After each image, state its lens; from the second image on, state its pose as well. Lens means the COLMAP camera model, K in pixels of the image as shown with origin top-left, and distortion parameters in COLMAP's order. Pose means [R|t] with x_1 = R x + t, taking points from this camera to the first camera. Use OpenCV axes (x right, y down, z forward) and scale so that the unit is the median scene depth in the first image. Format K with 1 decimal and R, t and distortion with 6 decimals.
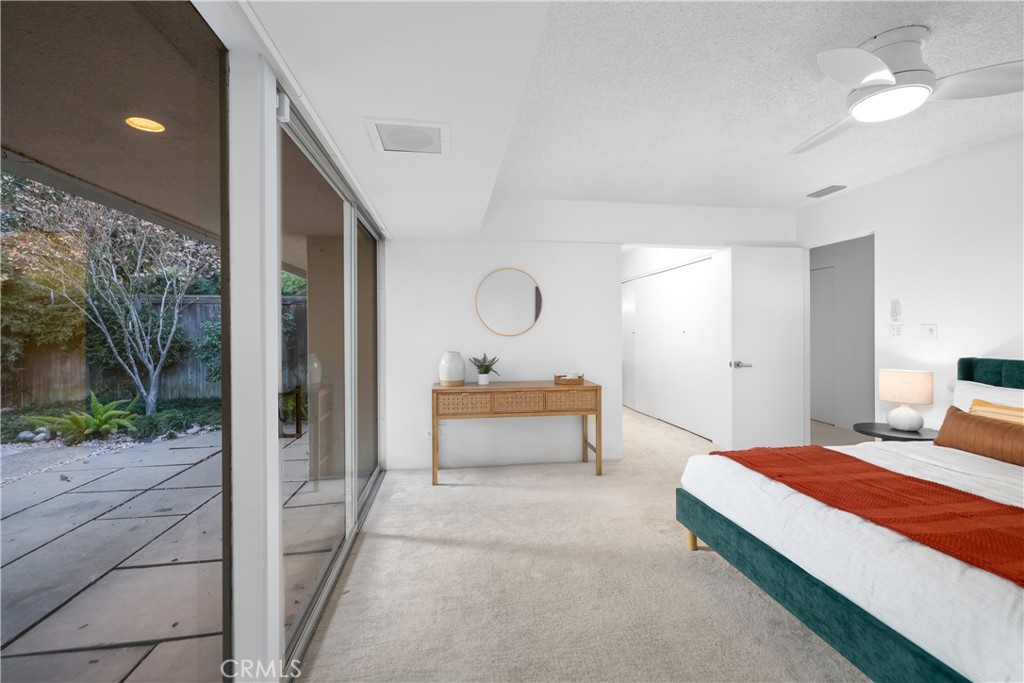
lens RADIAL K [[432.2, 0, 512.1], [0, 432.2, 331.4], [0, 0, 1]] dist [0.000574, 0.000019]
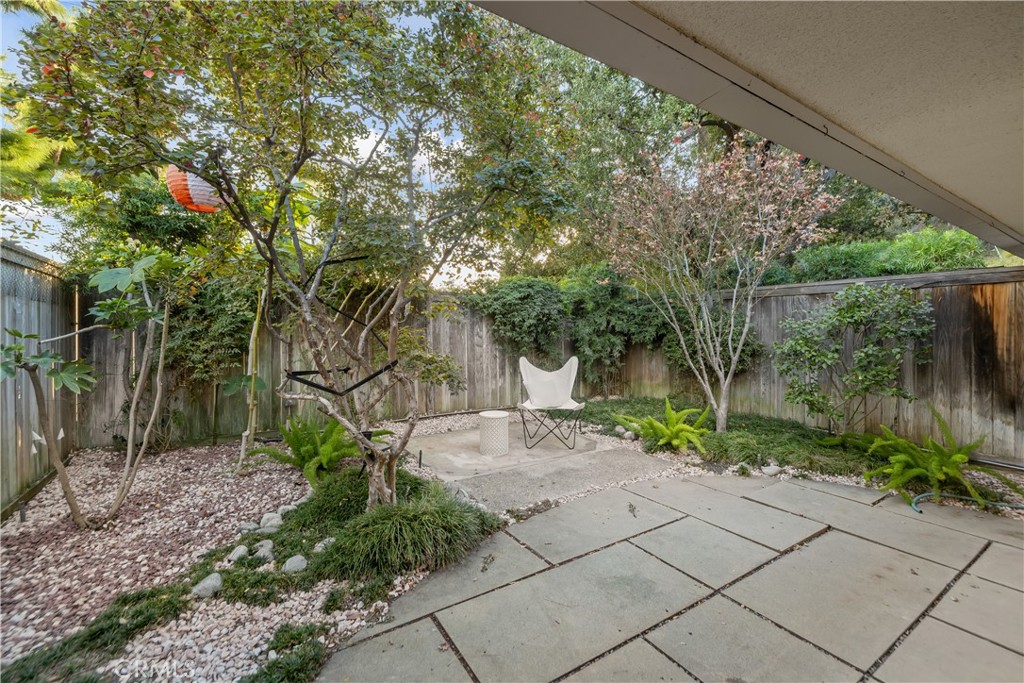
lens RADIAL K [[432.2, 0, 512.1], [0, 432.2, 331.4], [0, 0, 1]] dist [0.000574, 0.000019]
pose [[0.412513, 0.007777, -0.910918, -0.241111], [-0.006304, 0.999964, 0.005682, -0.003126], [0.910930, 0.003399, 0.412547, 0.286076]]
